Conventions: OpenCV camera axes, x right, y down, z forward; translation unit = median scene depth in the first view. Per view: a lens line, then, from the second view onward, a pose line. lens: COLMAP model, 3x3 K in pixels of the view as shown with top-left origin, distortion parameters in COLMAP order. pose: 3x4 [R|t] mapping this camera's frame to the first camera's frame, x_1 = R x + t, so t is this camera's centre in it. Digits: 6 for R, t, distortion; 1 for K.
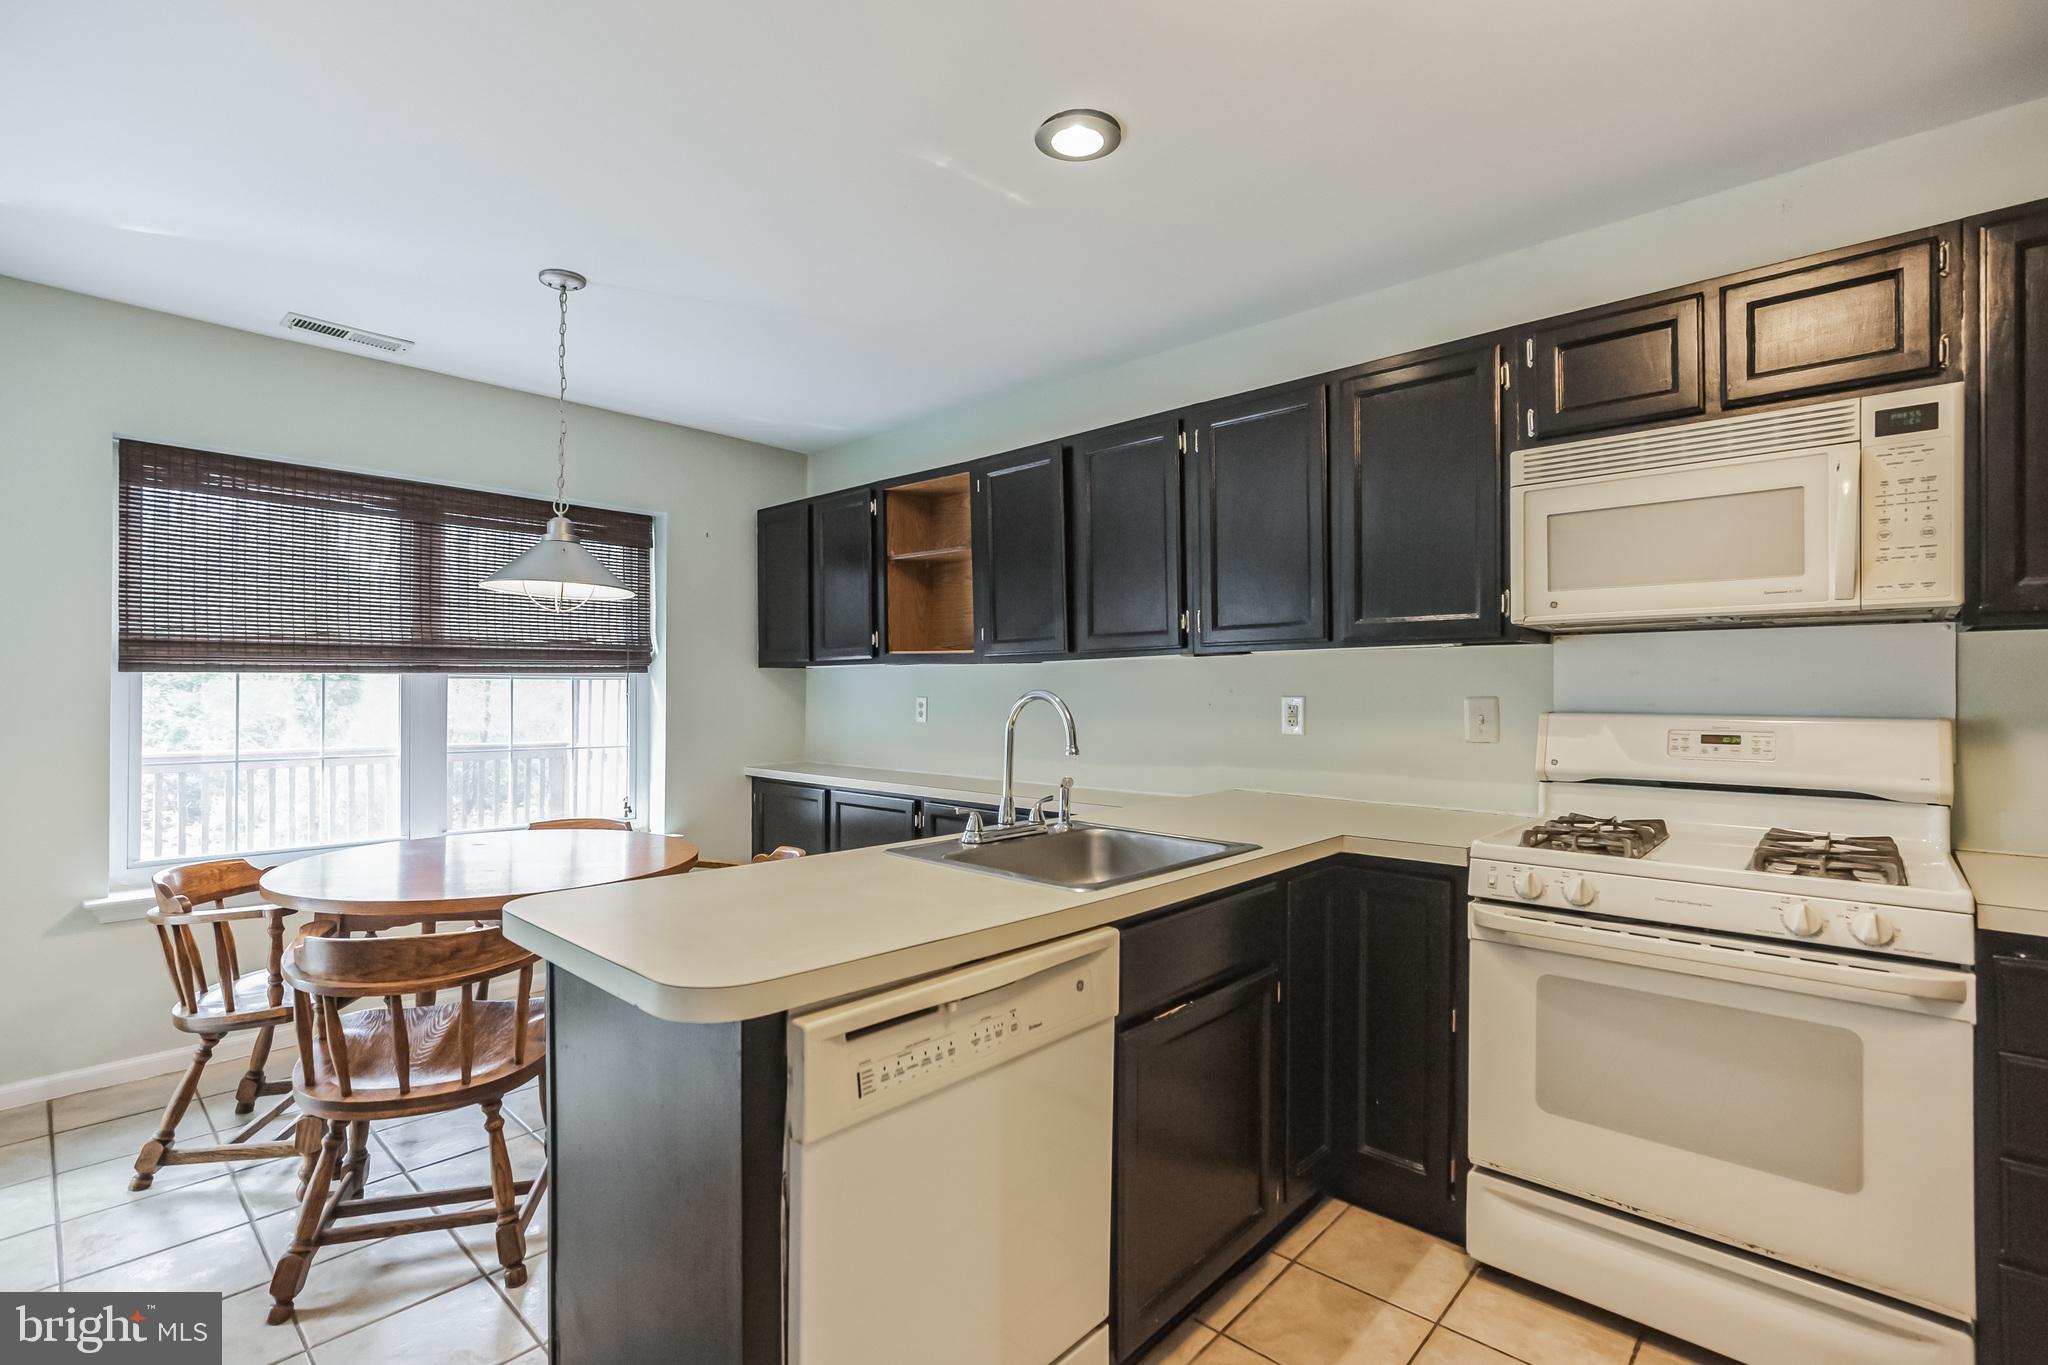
lens RADIAL K [[940.7, 0, 1018.4], [0, 940.7, 687.5], [0, 0, 1]] dist [-0.001162, -0.000252]
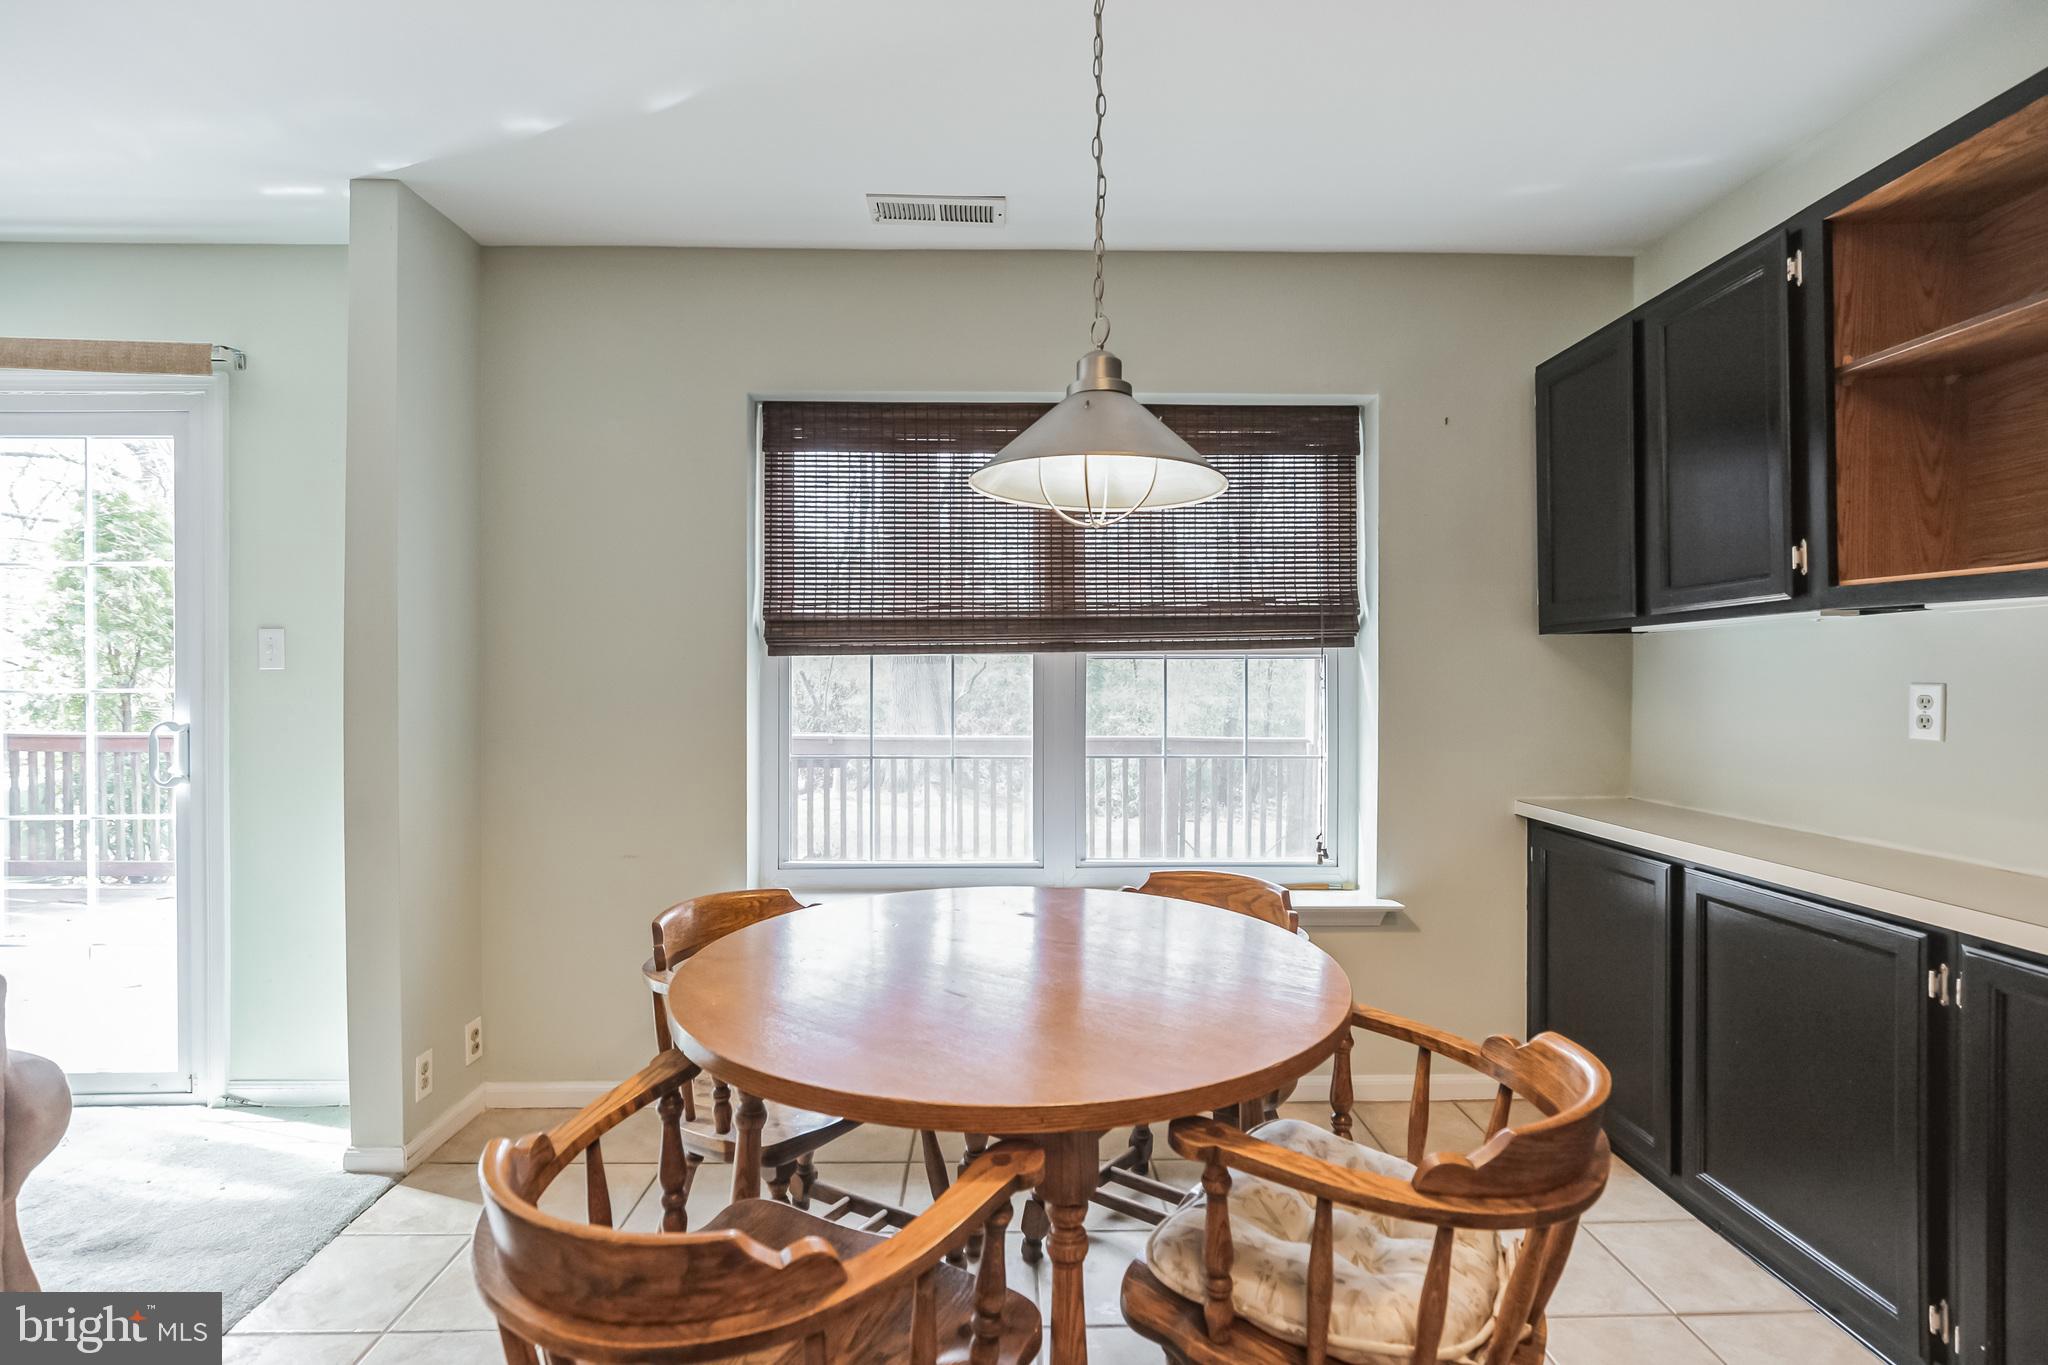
lens RADIAL K [[966.4, 0, 1020.8], [0, 966.4, 685.7], [0, 0, 1]] dist [-0.005145, 0.000088]
pose [[0.697571, 0.001587, -0.716514, -0.080991], [0.005958, 0.999950, 0.008014, 0.005080], [0.716491, -0.009859, 0.697526, 0.401566]]
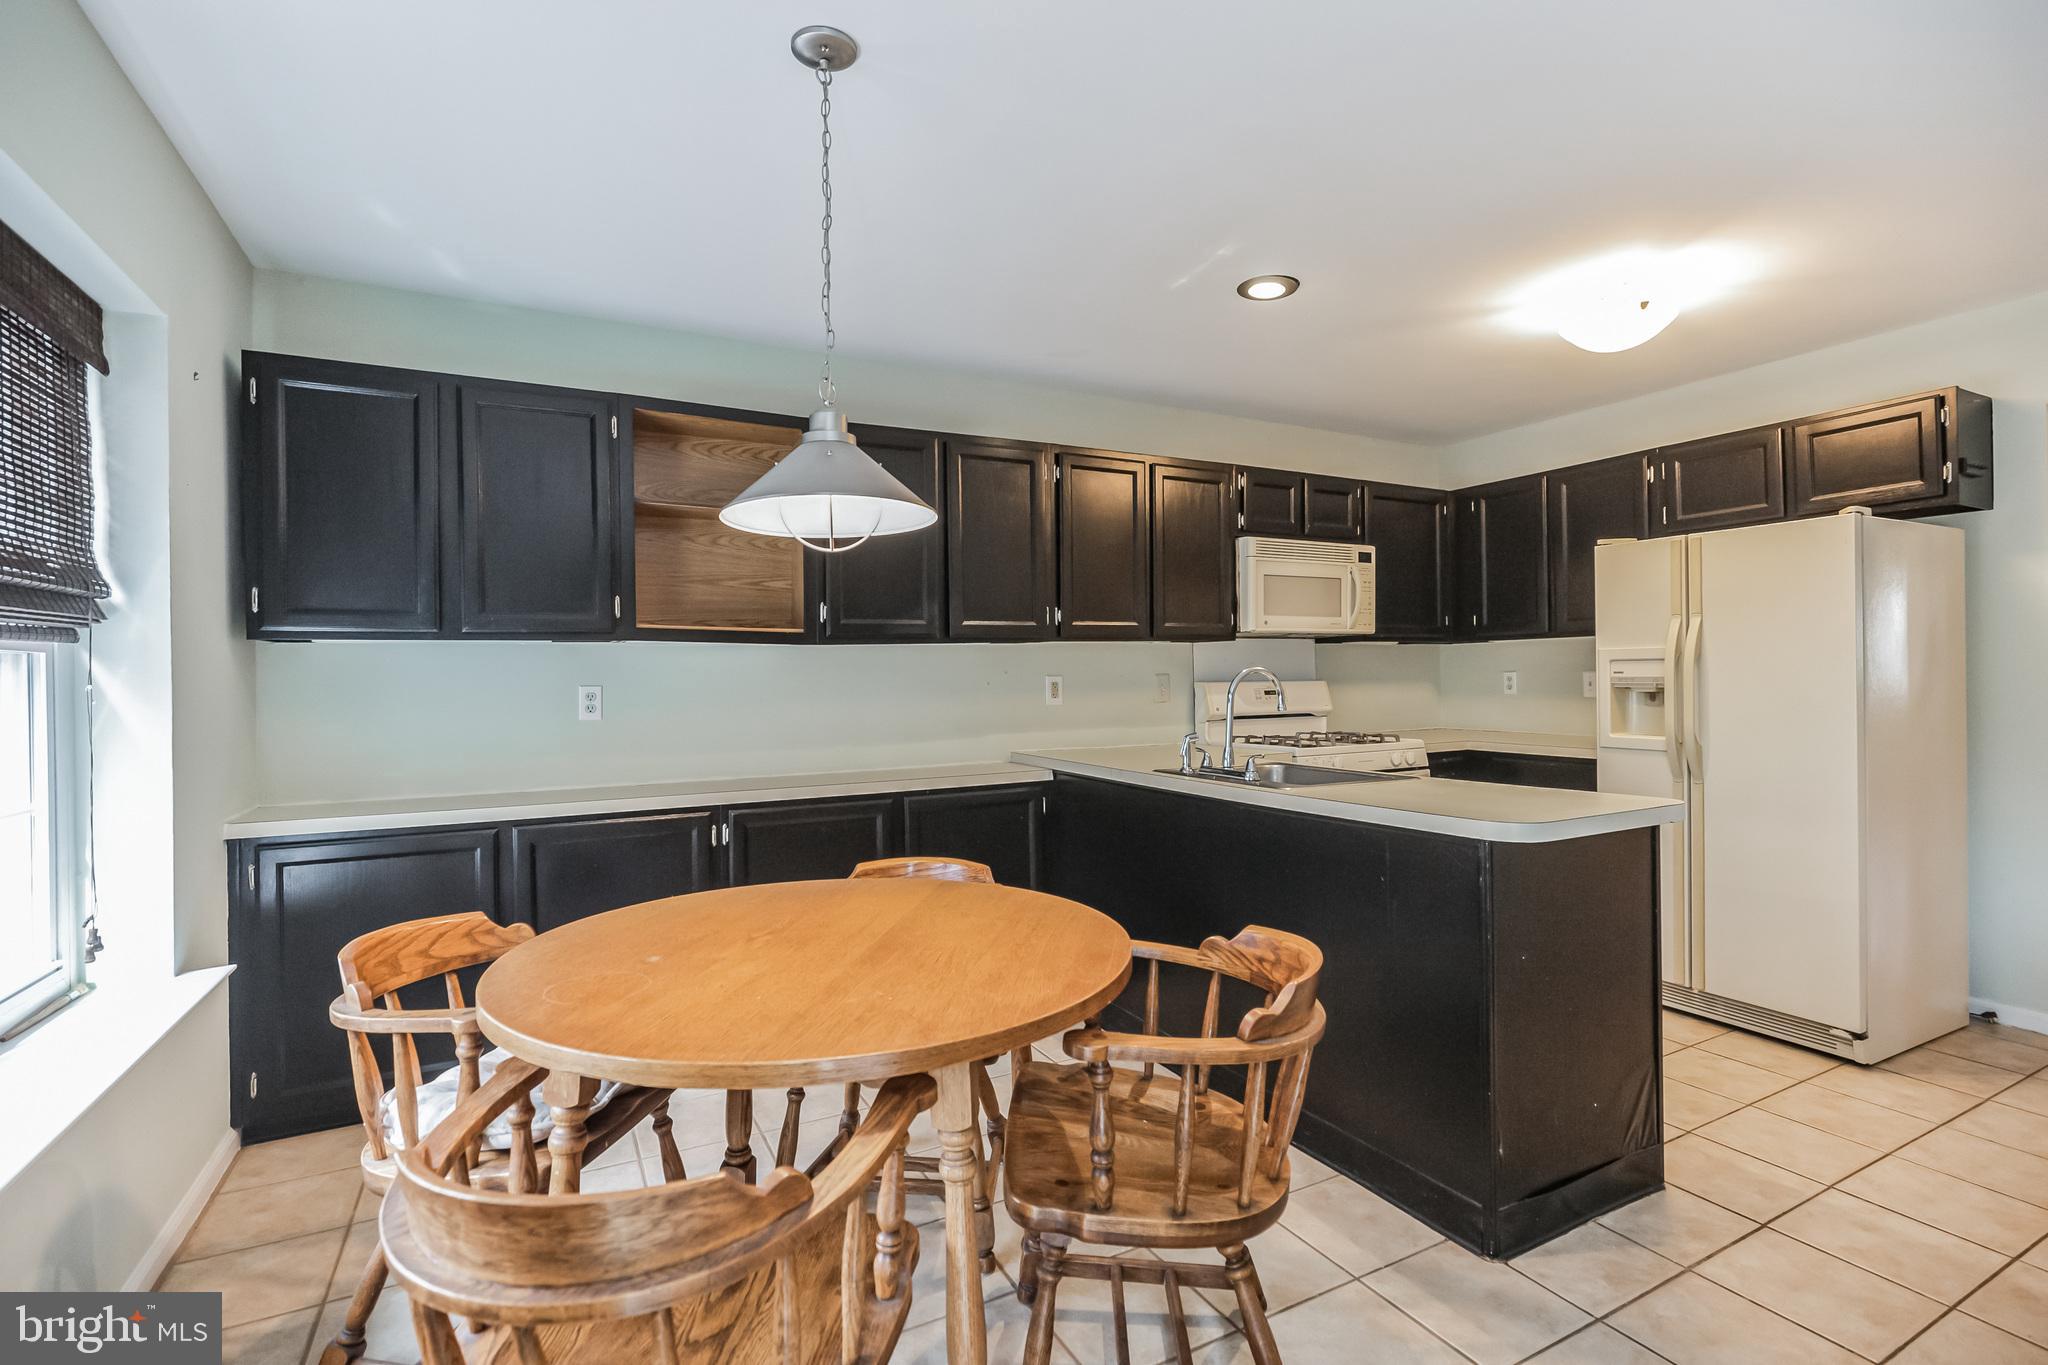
lens RADIAL K [[934.3, 0, 1022.8], [0, 934.3, 671.4], [0, 0, 1]] dist [-0.002435, -0.000346]
pose [[0.329720, 0.000397, 0.944079, -0.738014], [0.012626, 0.999909, -0.004831, 0.006911], [-0.943994, 0.013513, 0.329685, 0.458727]]
